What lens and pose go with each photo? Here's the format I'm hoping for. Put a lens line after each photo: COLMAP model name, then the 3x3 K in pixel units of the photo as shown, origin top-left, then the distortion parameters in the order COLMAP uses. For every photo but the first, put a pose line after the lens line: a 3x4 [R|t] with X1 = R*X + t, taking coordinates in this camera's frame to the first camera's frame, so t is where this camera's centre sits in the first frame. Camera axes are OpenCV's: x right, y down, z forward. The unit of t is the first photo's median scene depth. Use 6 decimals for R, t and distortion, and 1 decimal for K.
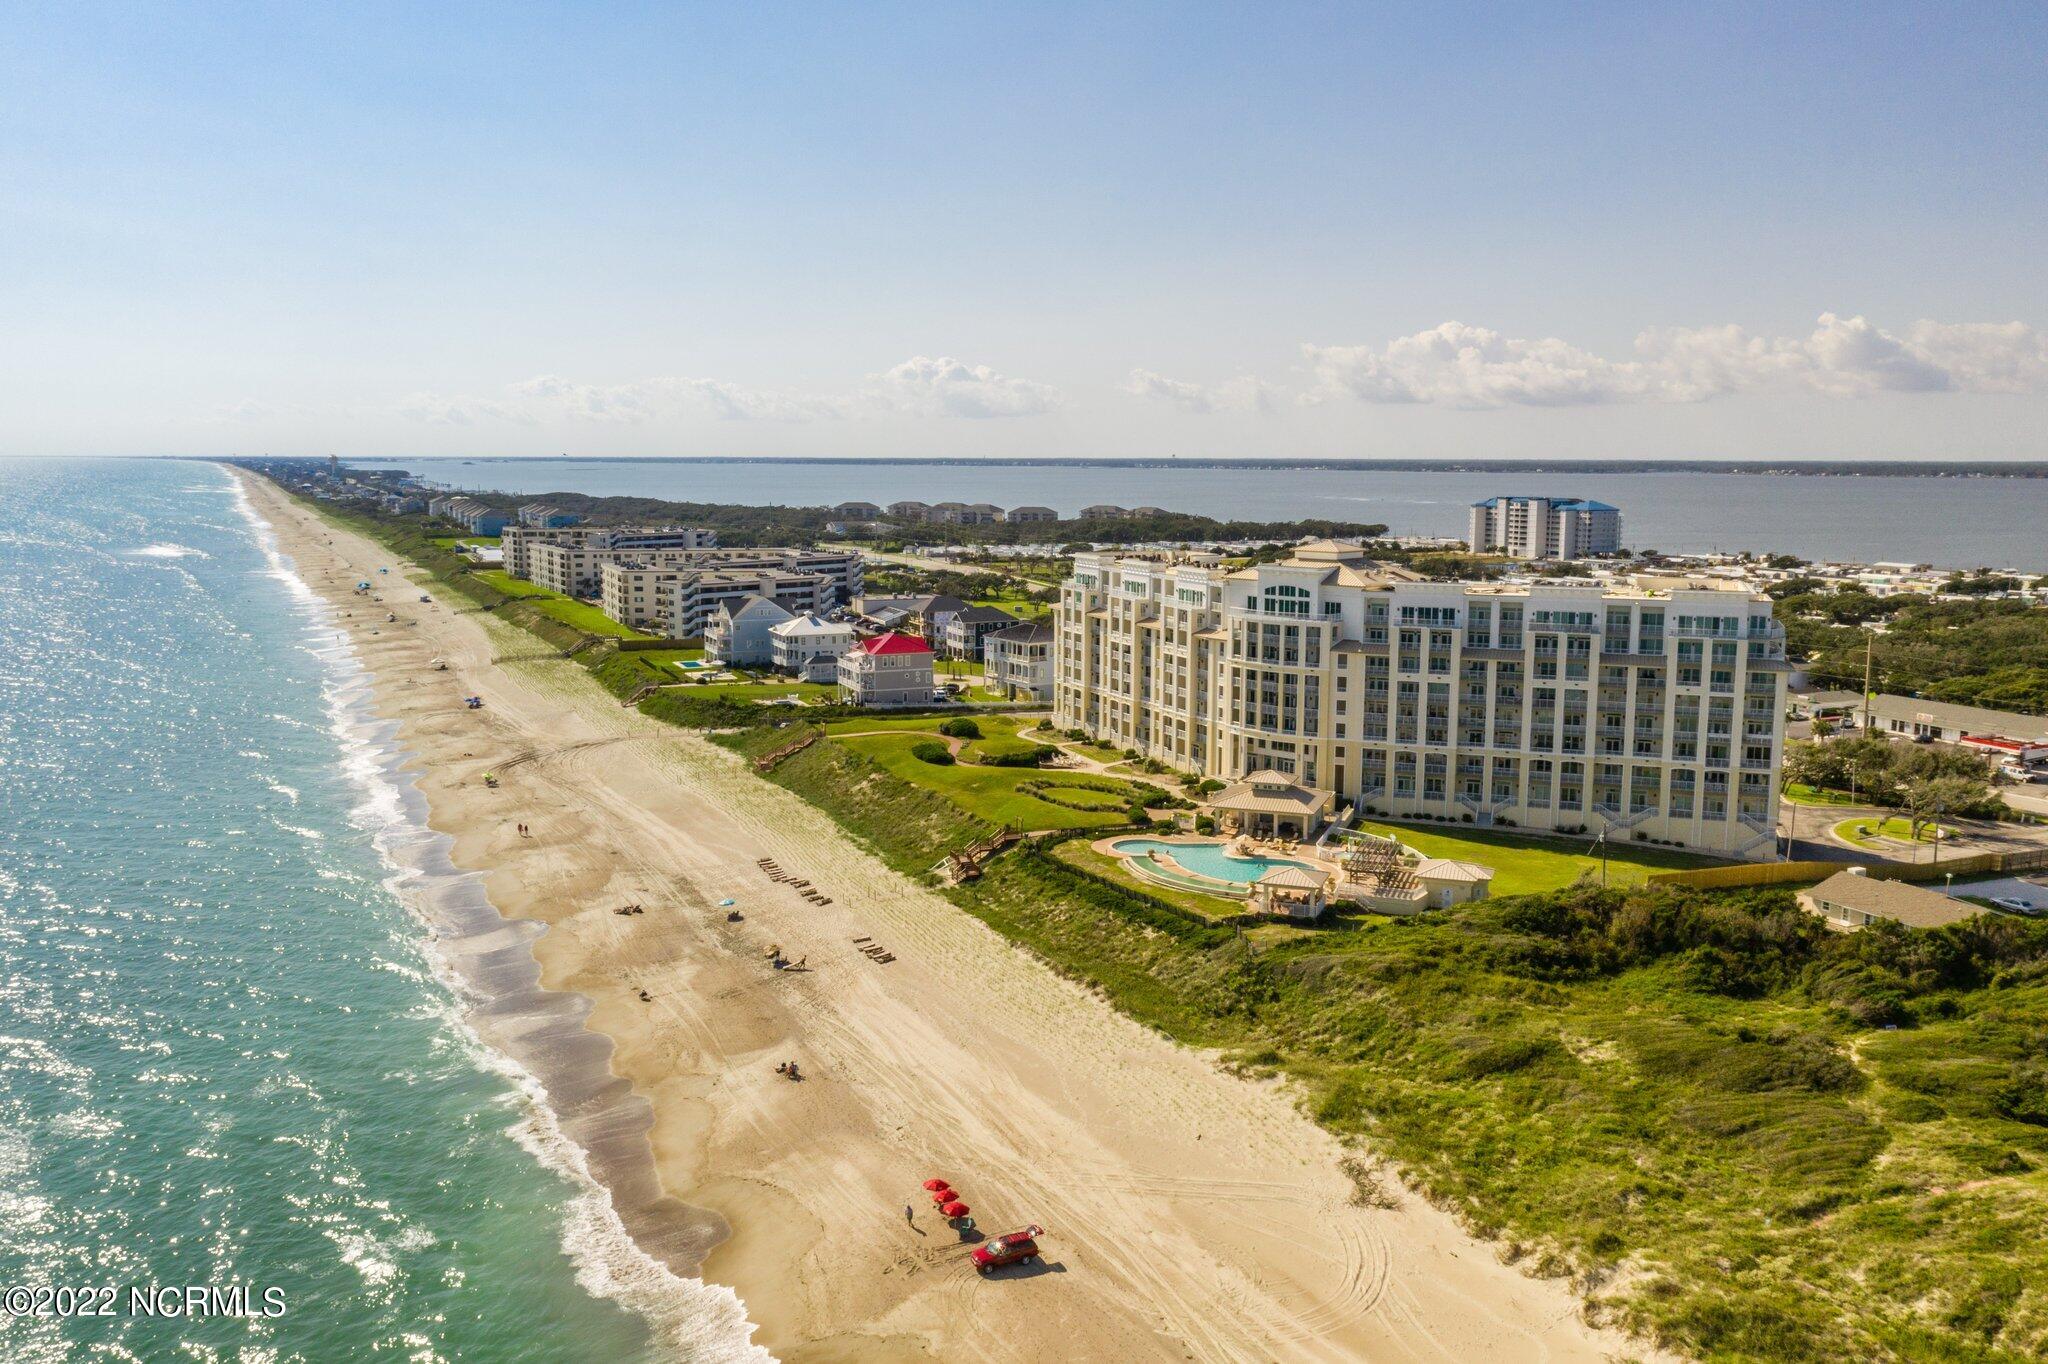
lens RADIAL K [[1632.1, 0, 1024.3], [0, 1632.1, 675.1], [0, 0, 1]] dist [-0.010355, -0.000052]
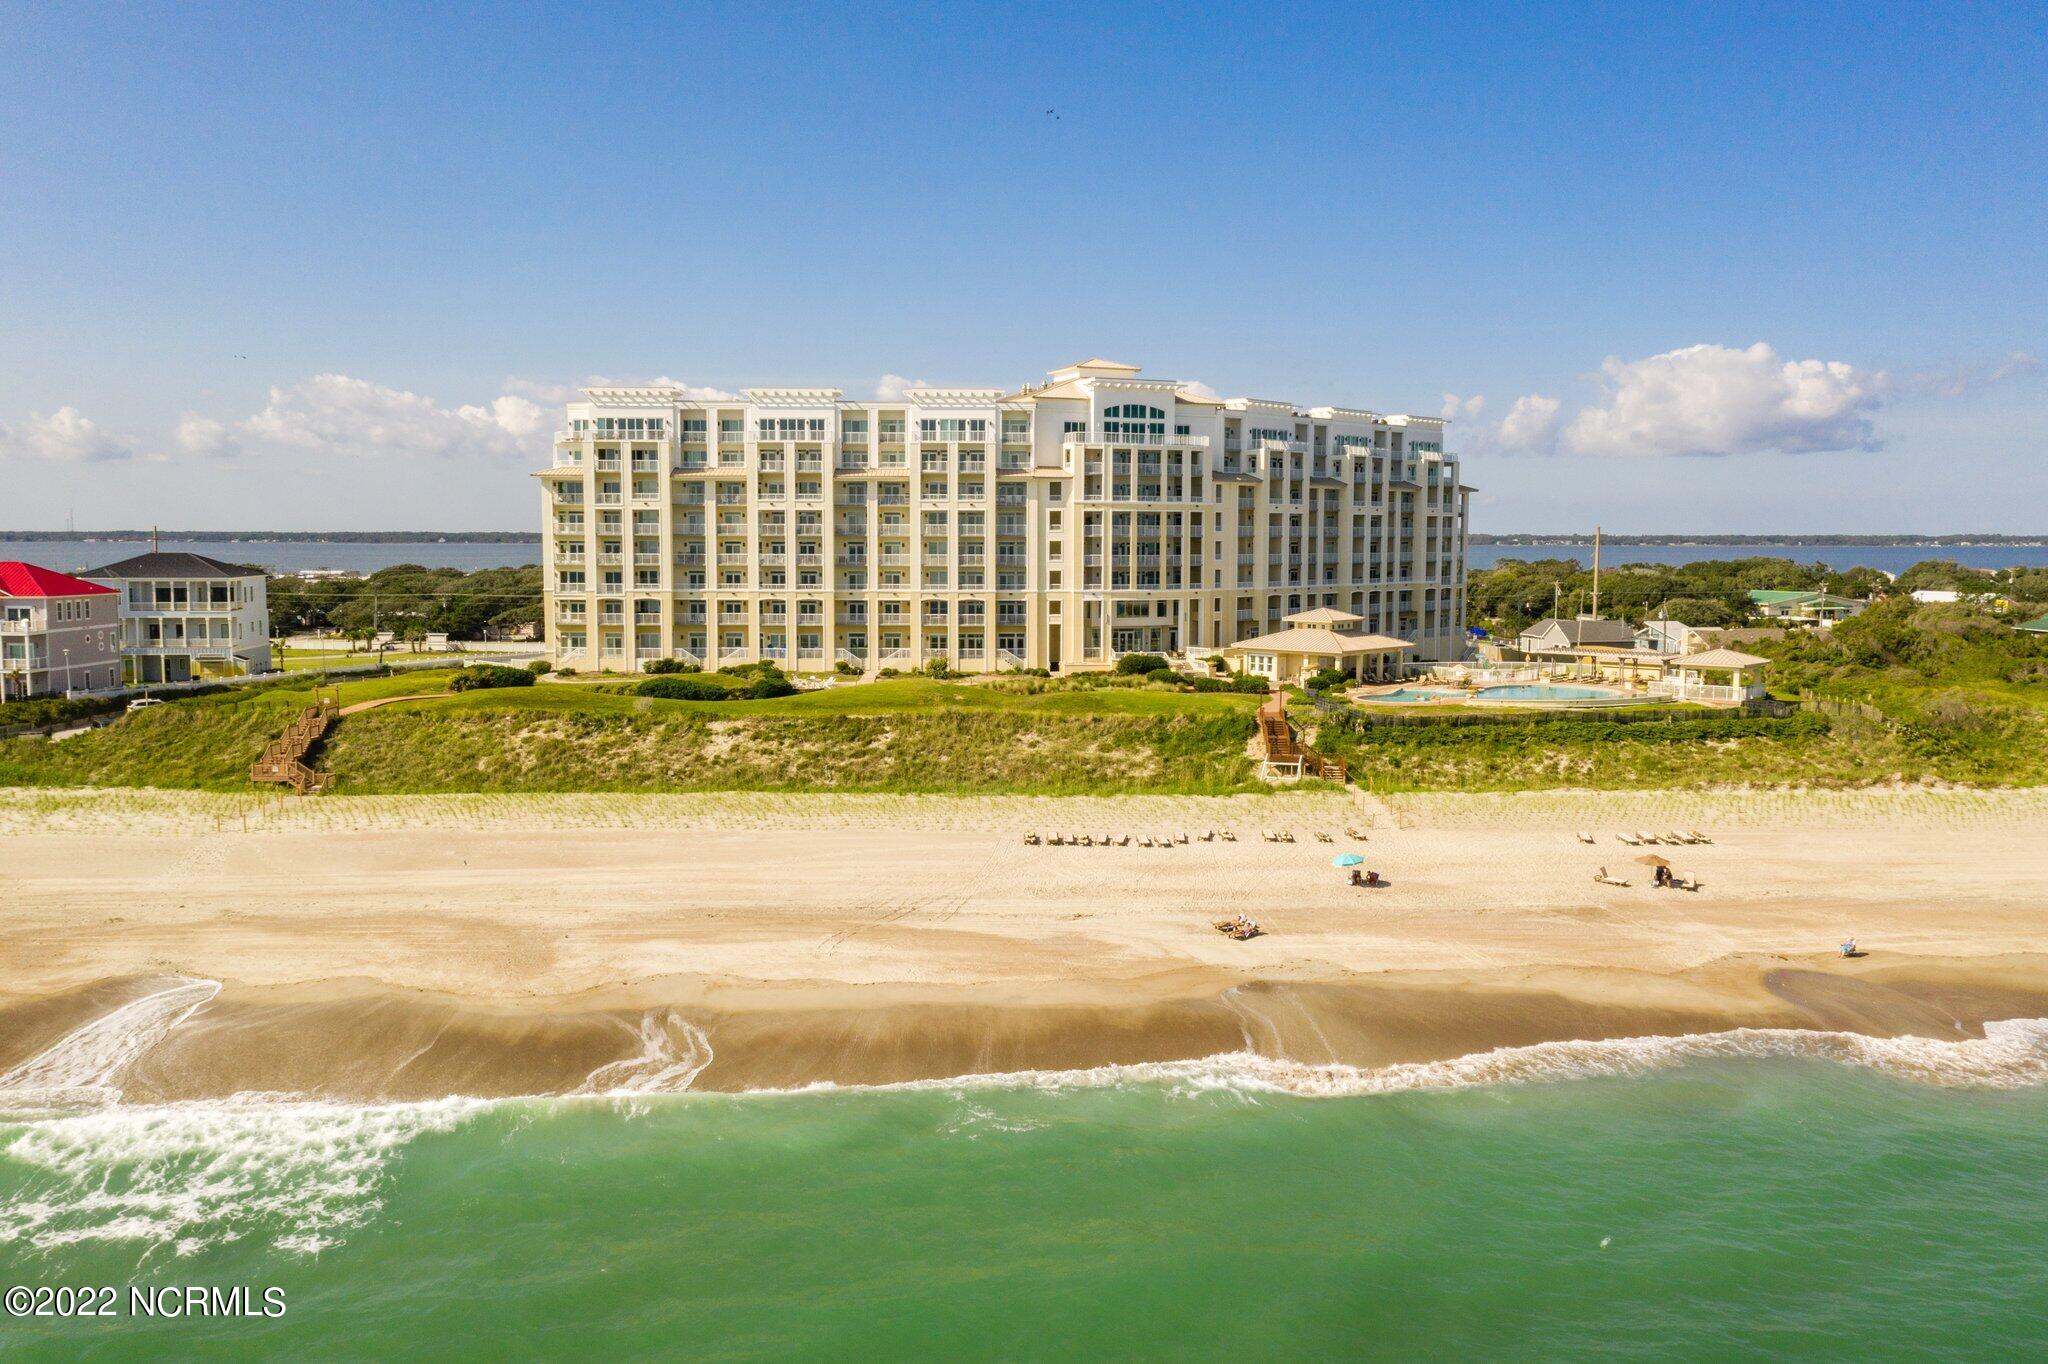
lens RADIAL K [[1632.1, 0, 1021.6], [0, 1632.1, 682.8], [0, 0, 1]] dist [-0.010355, -0.000052]
pose [[0.402862, -0.085844, 0.911226, -0.599691], [0.123078, 0.991630, 0.039004, 0.041788], [-0.906948, 0.096439, 0.410056, 0.749744]]
